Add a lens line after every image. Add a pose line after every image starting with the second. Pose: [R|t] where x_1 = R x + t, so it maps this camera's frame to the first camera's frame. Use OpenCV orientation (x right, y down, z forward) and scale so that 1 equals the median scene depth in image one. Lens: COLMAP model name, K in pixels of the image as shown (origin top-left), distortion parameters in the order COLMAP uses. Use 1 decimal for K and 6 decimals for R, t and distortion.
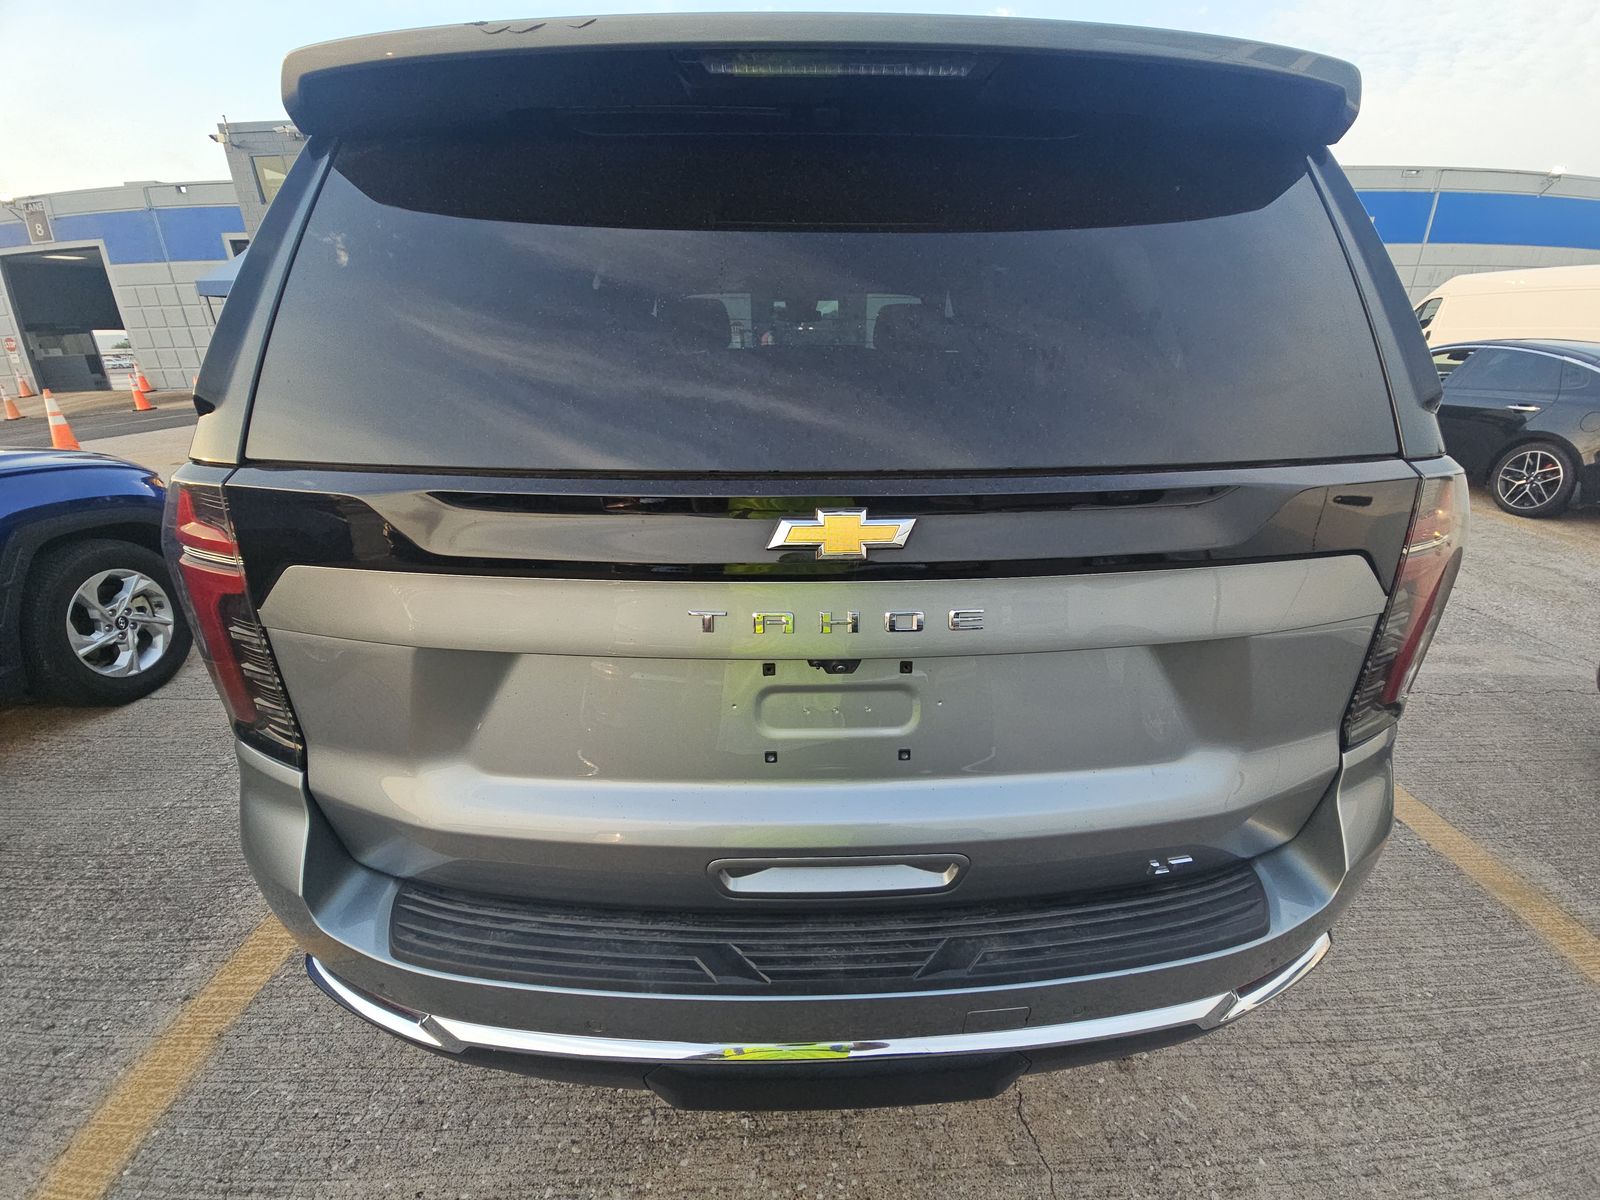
lens RADIAL K [[647.5, 0, 805.6], [0, 647.5, 603.9], [0, 0, 1]] dist [-0.017401, -0.000538]
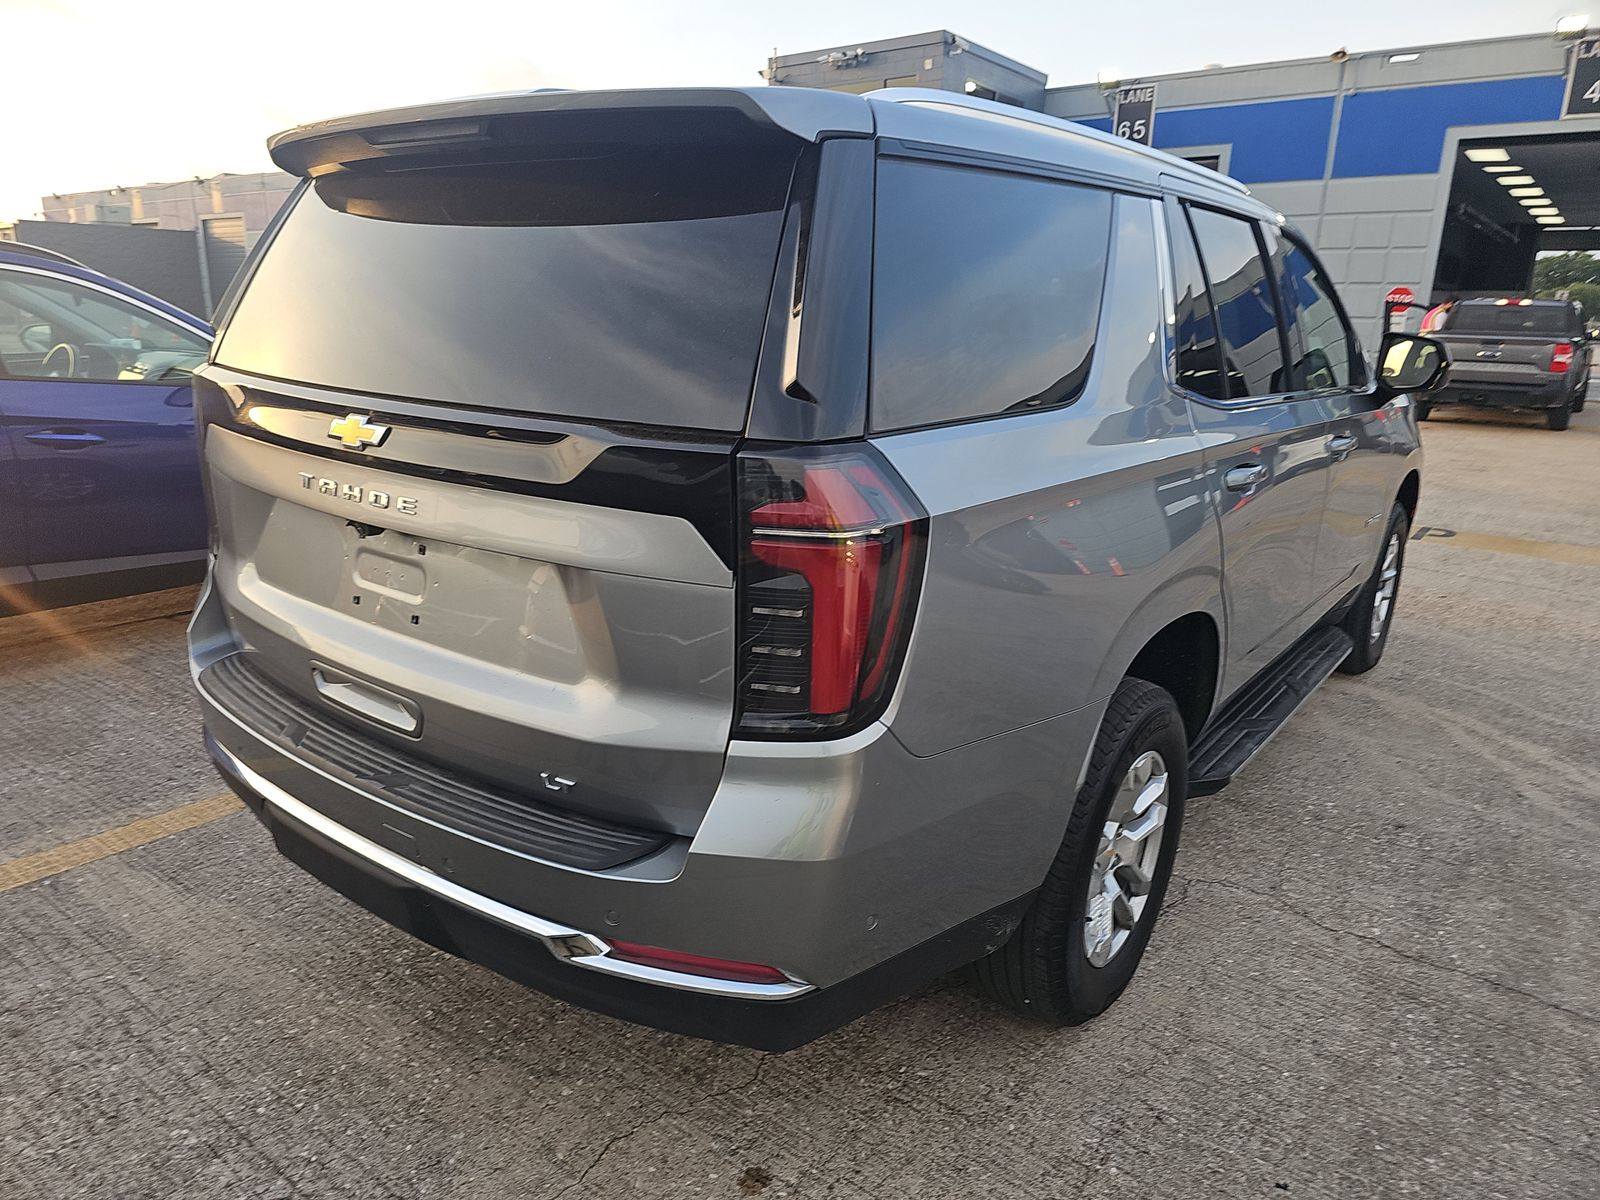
lens RADIAL K [[1052.3, 0, 784.4], [0, 1052.3, 596.1], [0, 0, 1]] dist [-0.048350, 0.008053]
pose [[0.773247, 0.181942, -0.607442, 1.896412], [-0.250005, 0.967829, -0.028359, 0.063059], [0.582741, 0.173792, 0.793857, -0.213431]]
